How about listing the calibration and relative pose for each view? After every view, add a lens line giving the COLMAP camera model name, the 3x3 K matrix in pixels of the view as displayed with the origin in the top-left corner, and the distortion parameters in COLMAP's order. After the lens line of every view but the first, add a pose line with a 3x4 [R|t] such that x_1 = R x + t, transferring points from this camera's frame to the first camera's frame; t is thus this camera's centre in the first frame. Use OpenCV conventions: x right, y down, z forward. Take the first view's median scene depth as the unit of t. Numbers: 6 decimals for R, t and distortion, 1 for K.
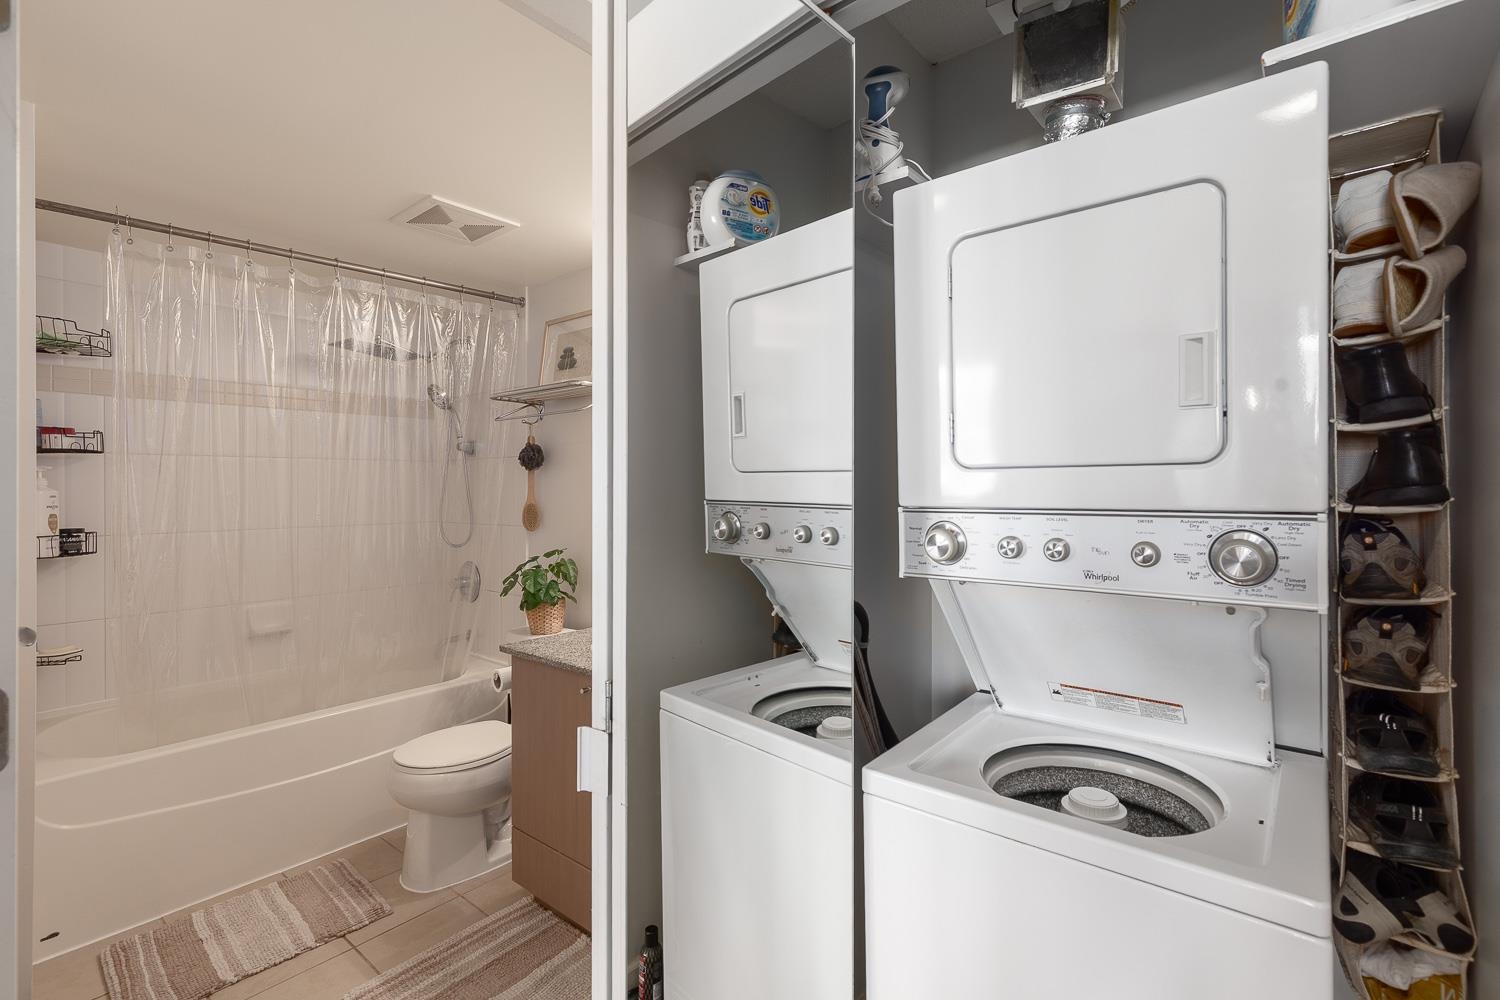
lens RADIAL K [[677.7, 0, 750.6], [0, 677.7, 491.2], [0, 0, 1]] dist [0.005829, -0.002646]
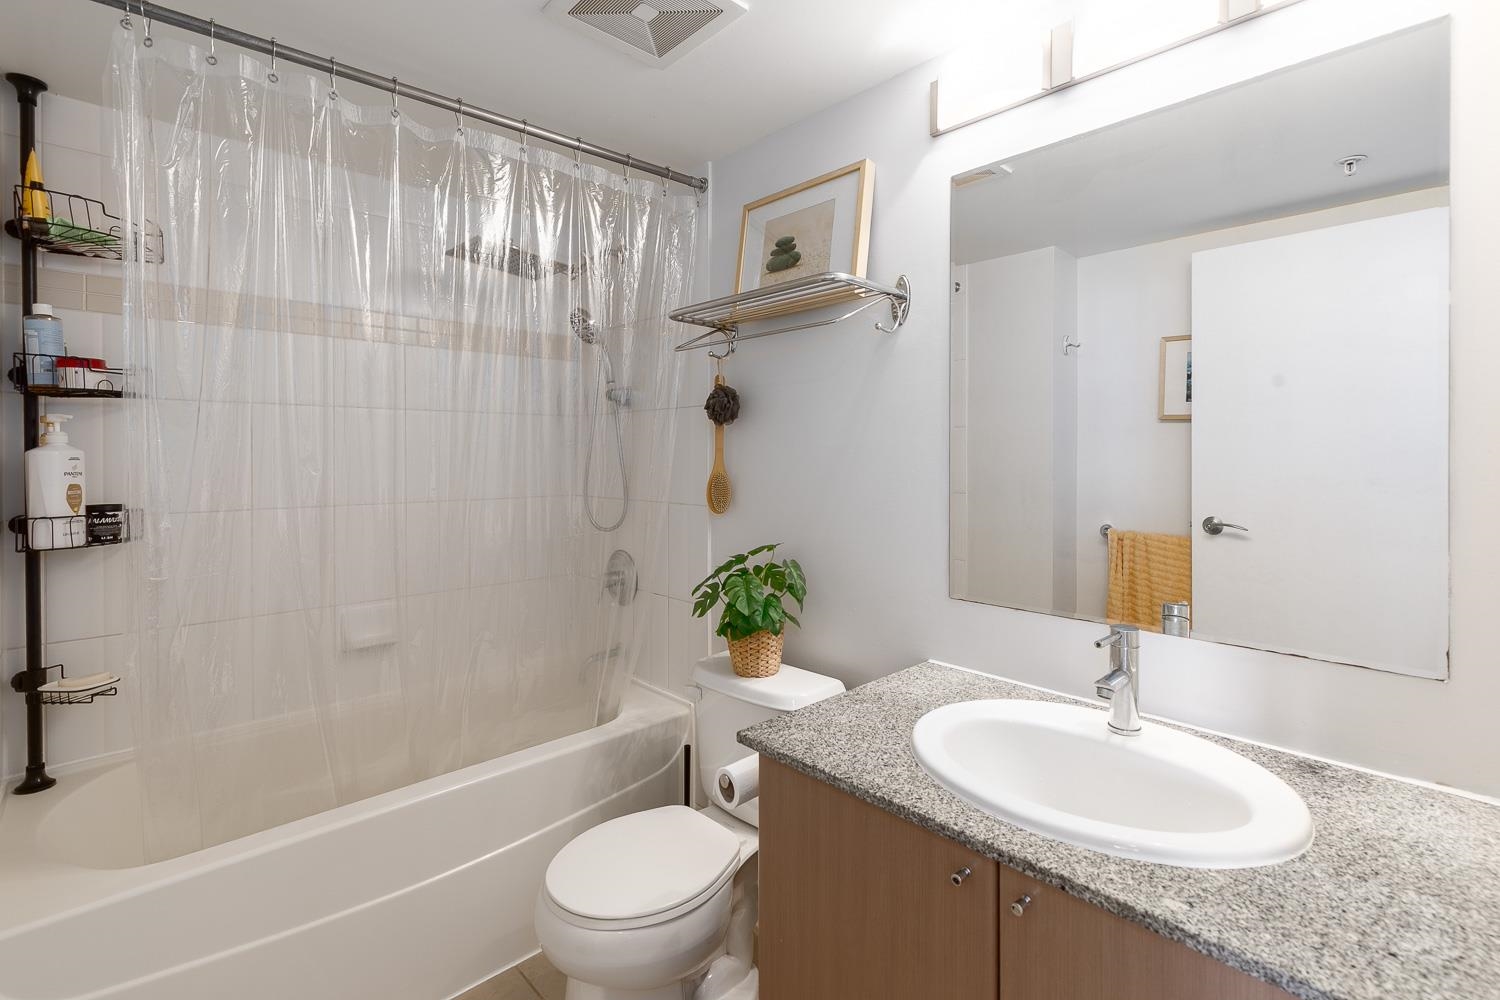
lens RADIAL K [[677.7, 0, 744.6], [0, 677.7, 465.7], [0, 0, 1]] dist [0.005829, -0.002646]
pose [[0.991144, 0.007225, -0.132592, -0.225799], [-0.005825, 0.999923, 0.010944, 0.002899], [0.132661, -0.010075, 0.991110, 0.350259]]
